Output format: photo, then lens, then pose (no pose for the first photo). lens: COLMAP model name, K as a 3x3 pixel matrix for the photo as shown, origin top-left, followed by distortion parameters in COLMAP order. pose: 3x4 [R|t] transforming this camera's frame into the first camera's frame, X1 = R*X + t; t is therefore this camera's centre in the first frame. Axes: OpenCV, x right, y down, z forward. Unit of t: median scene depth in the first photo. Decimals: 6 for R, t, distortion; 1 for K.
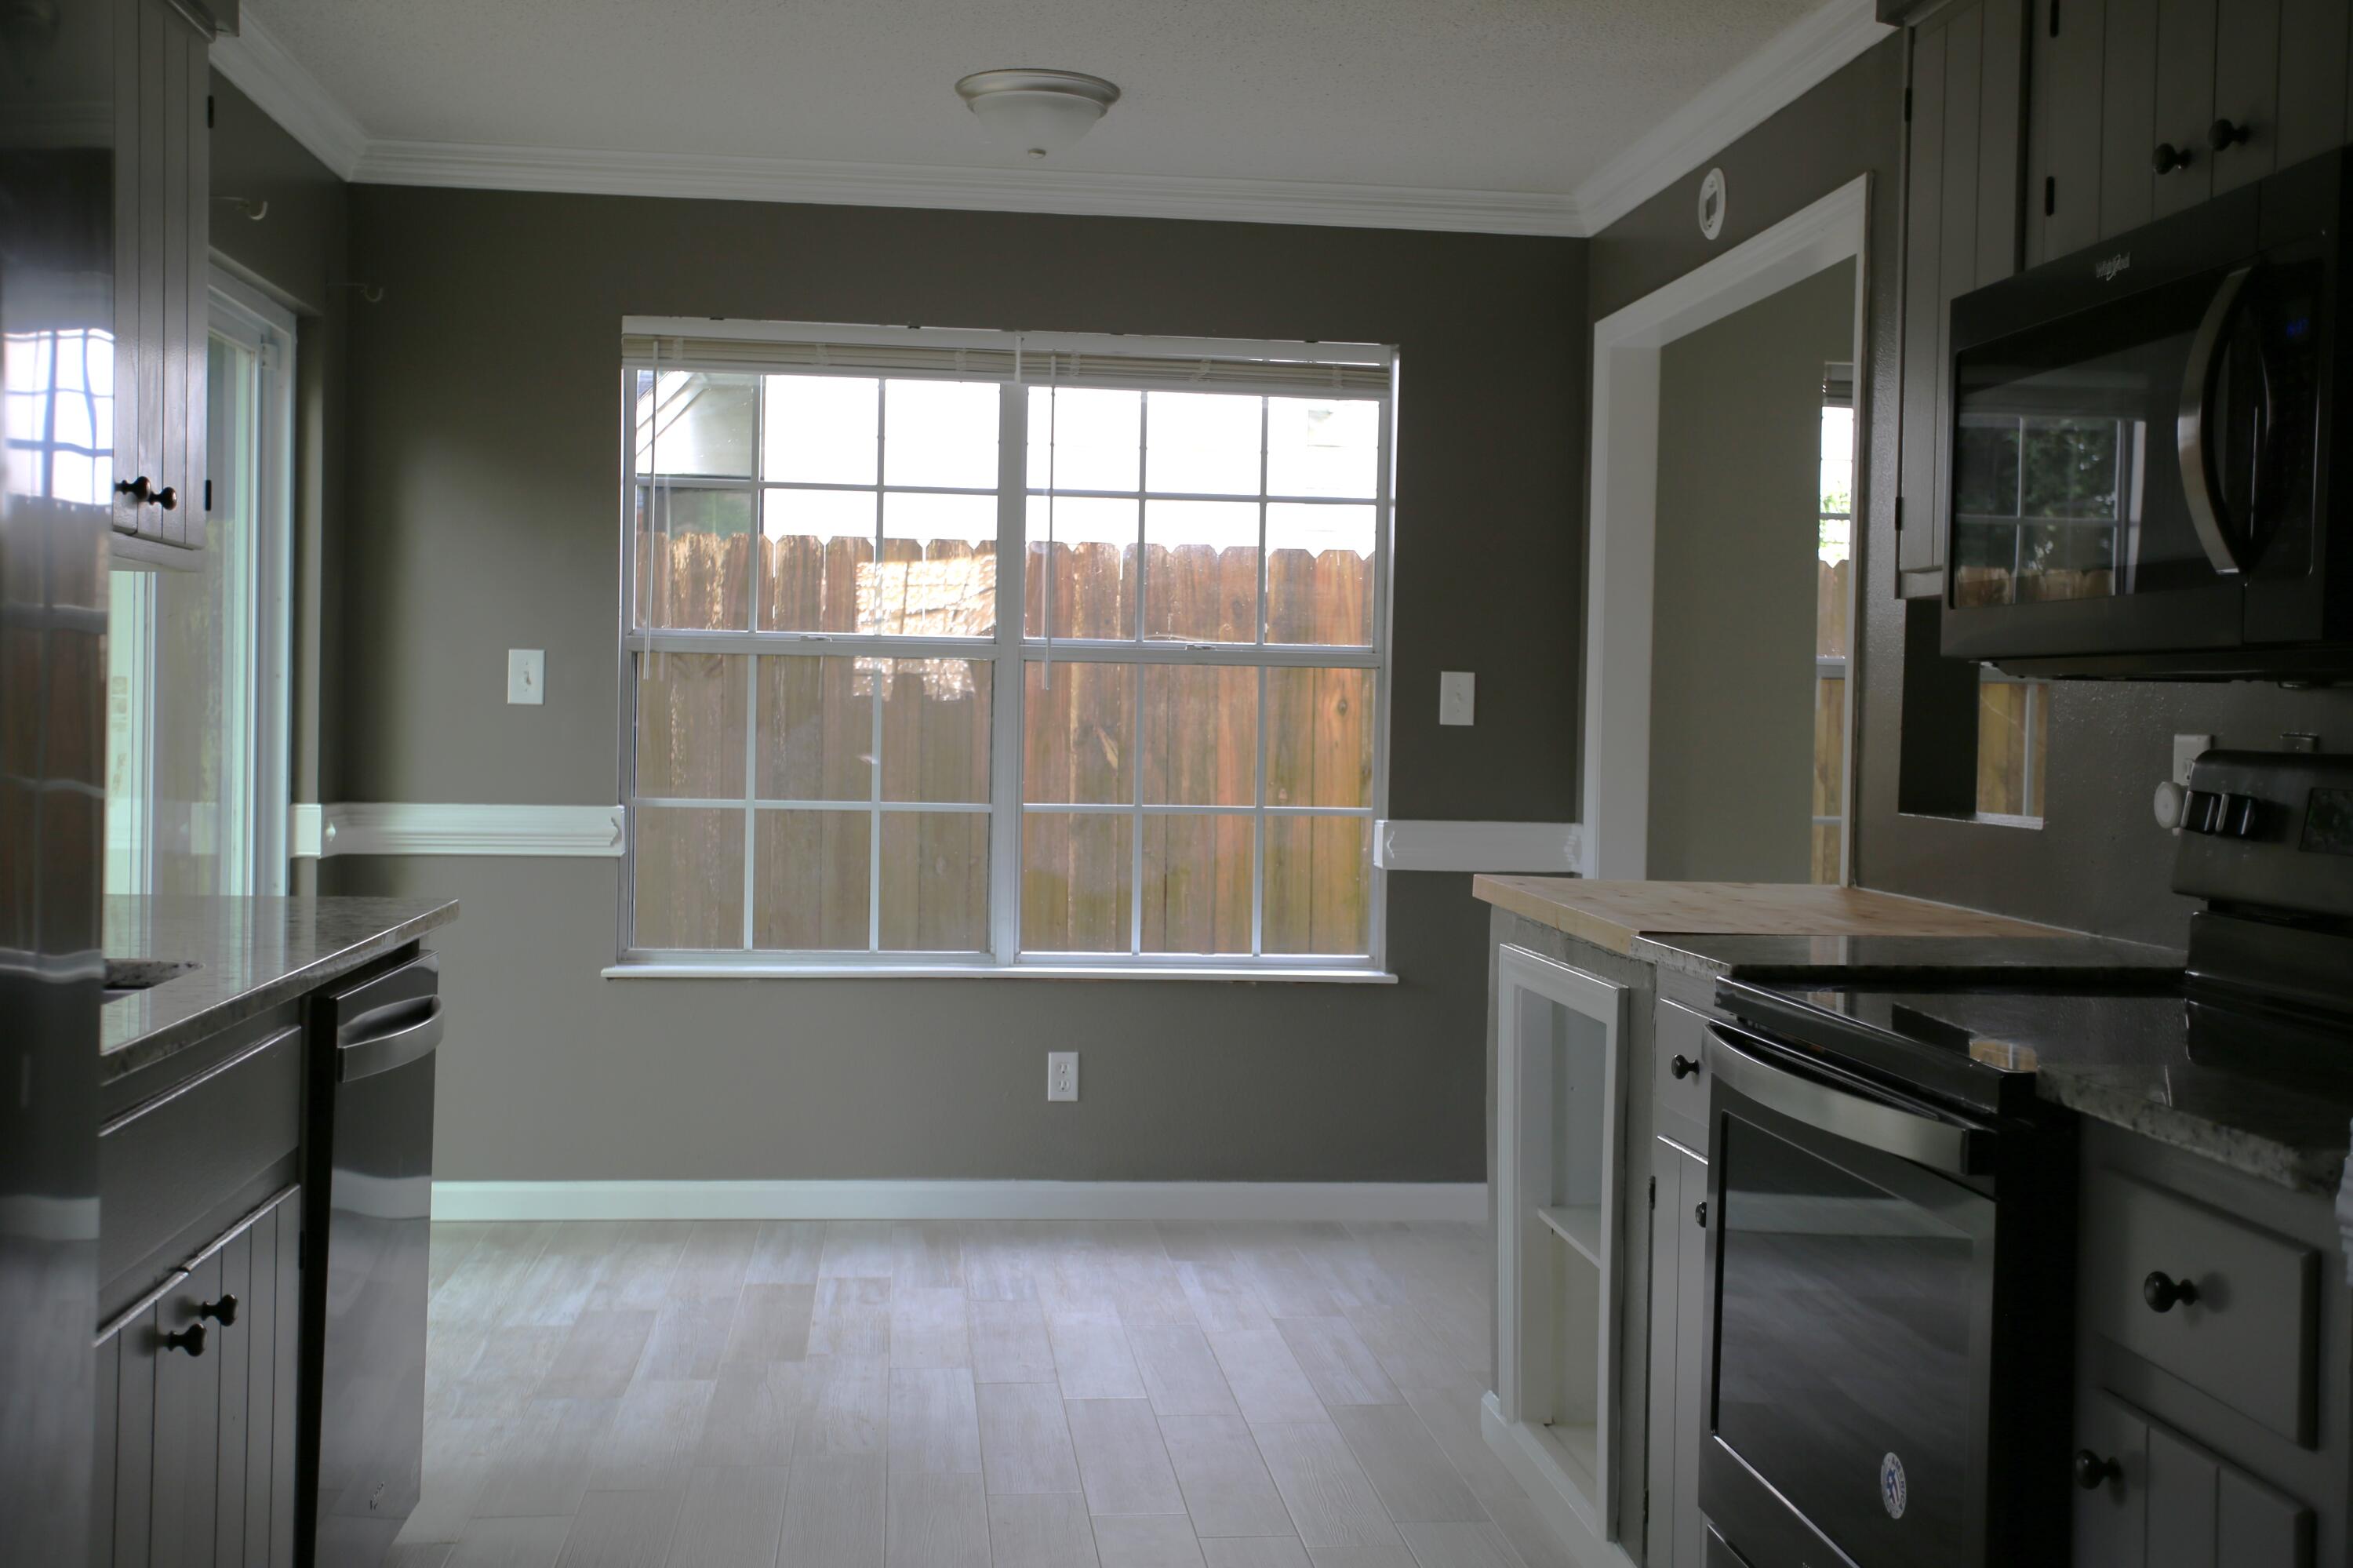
lens RADIAL K [[2383.0, 0, 1176.5], [0, 2383.0, 784.0], [0, 0, 1]] dist [-0.000936, -0.000257]
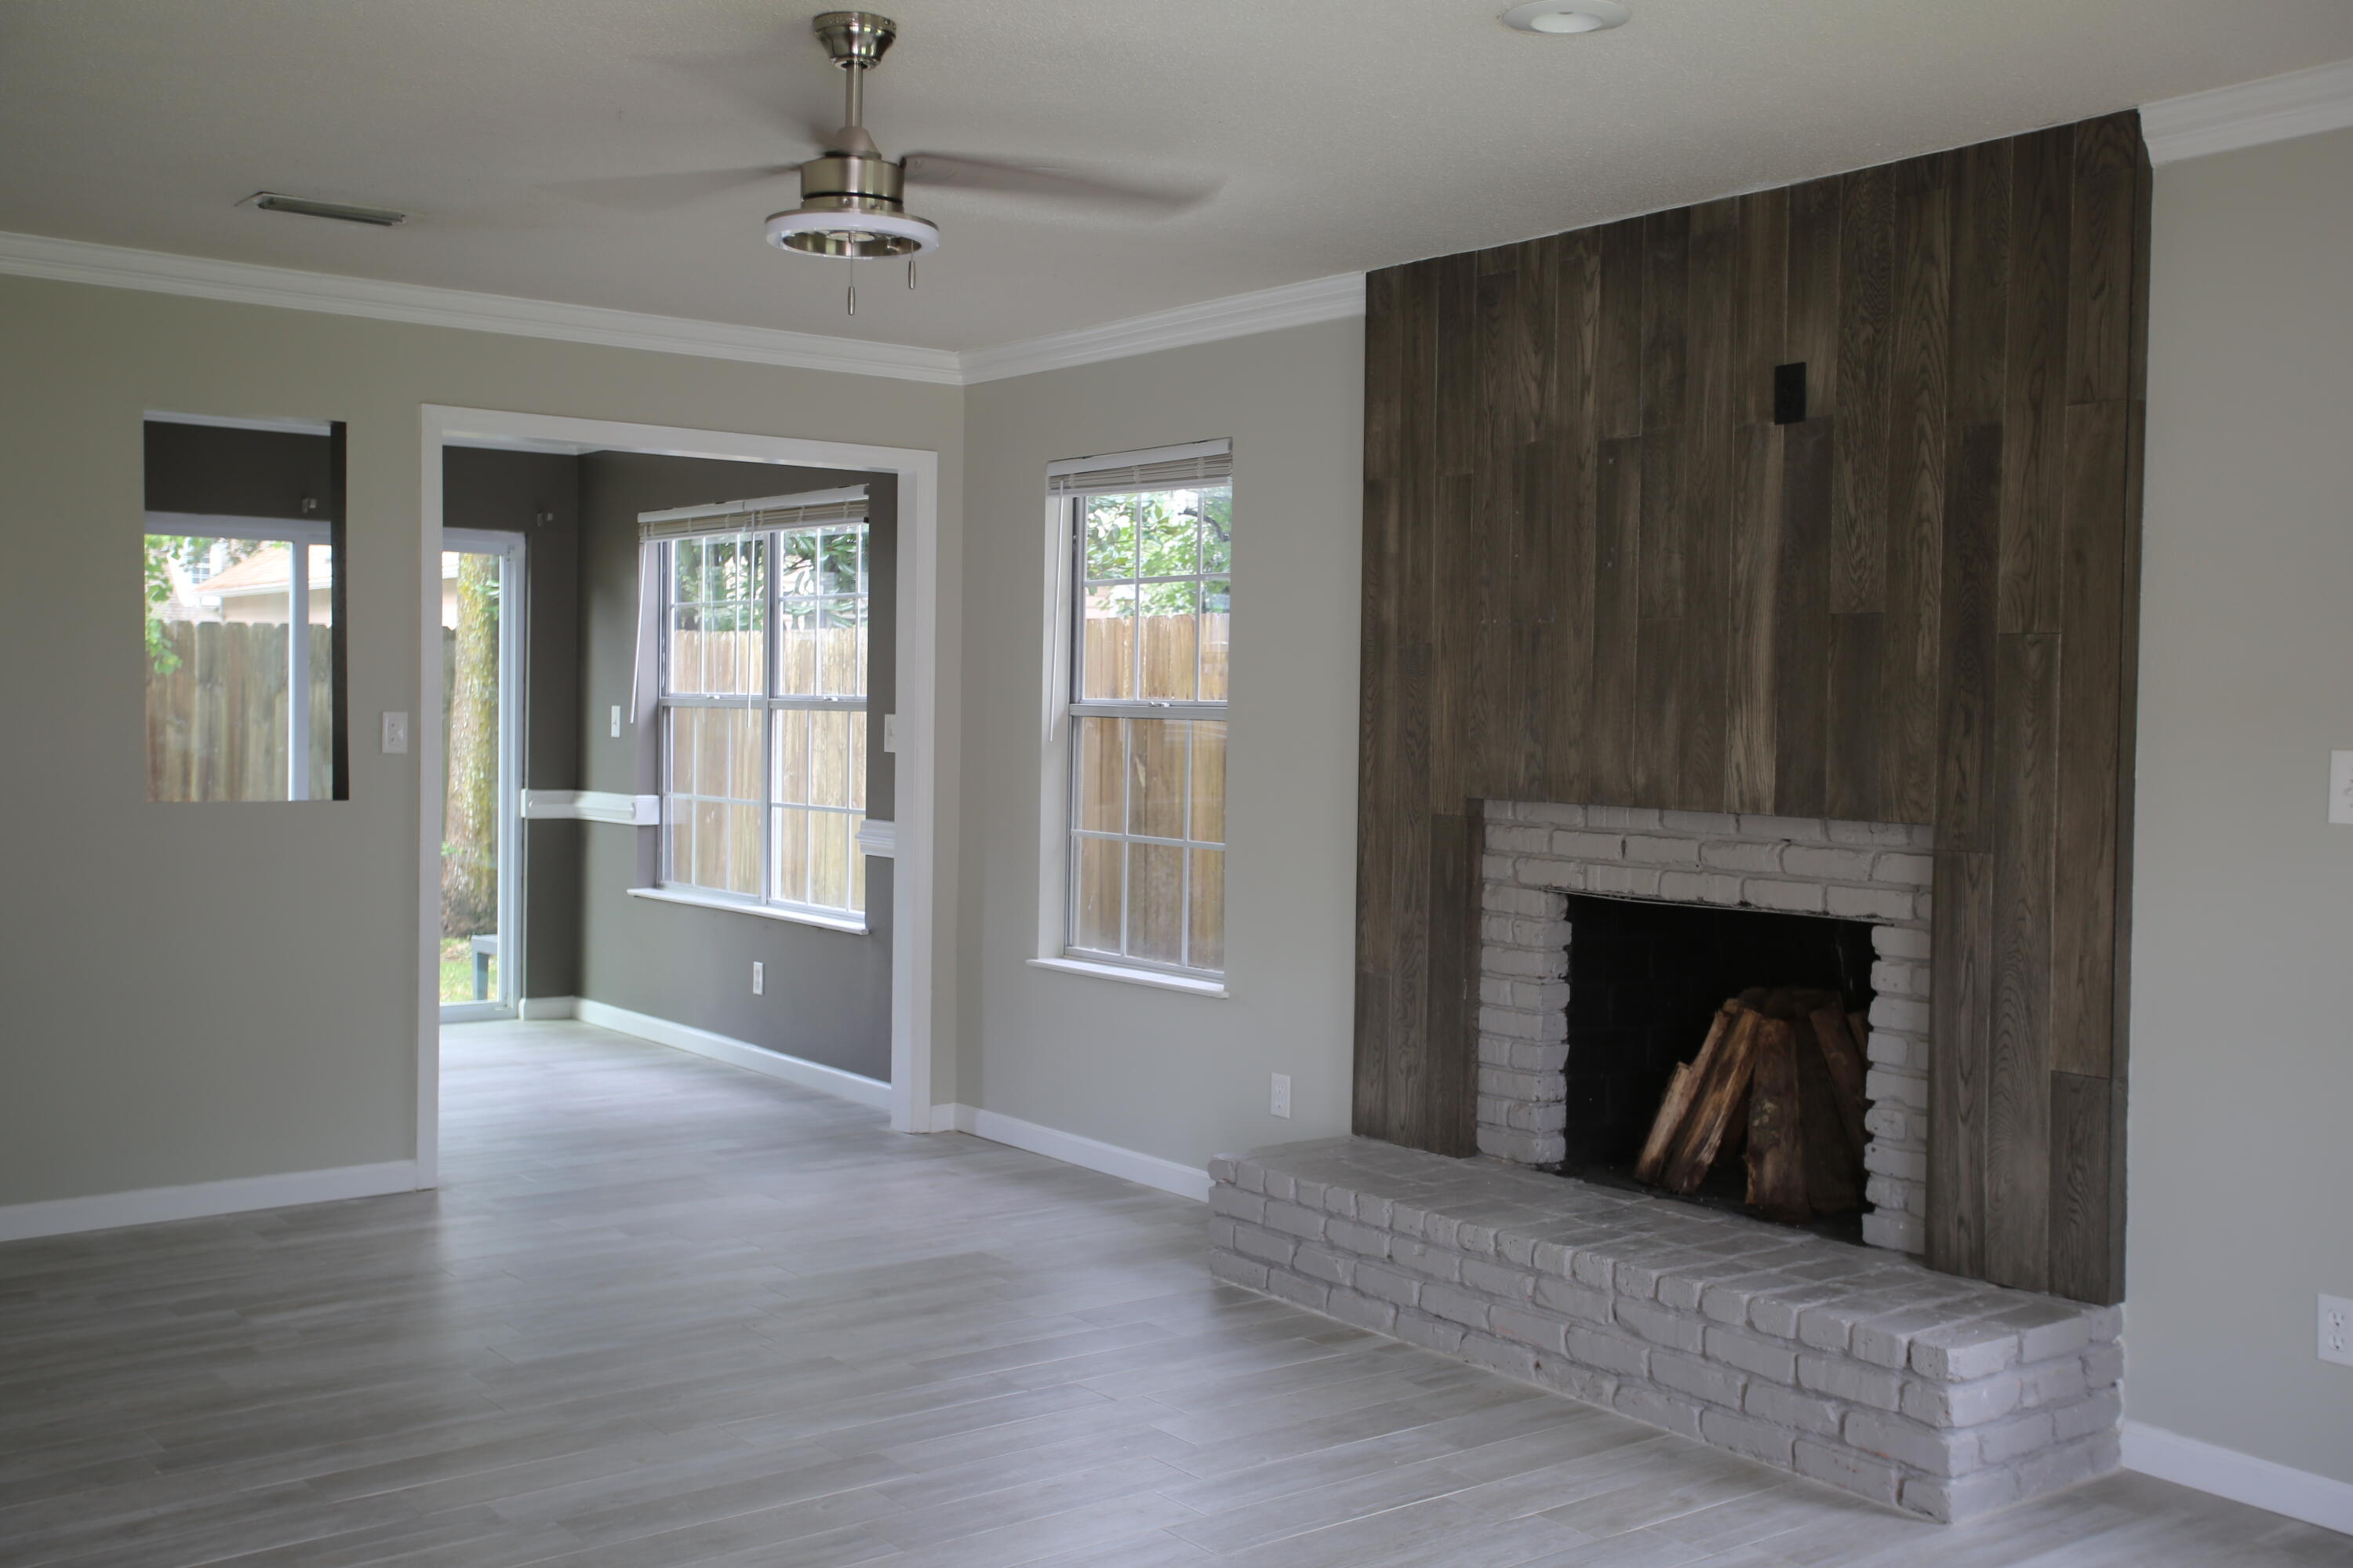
lens RADIAL K [[2315.5, 0, 1170.9], [0, 2315.5, 781.0], [0, 0, 1]] dist [-0.001597, 0.113450]
pose [[0.549658, 0.008503, -0.835347, 1.366961], [-0.064949, 0.997356, -0.032584, 0.028310], [0.832861, 0.072165, 0.548757, 0.399253]]
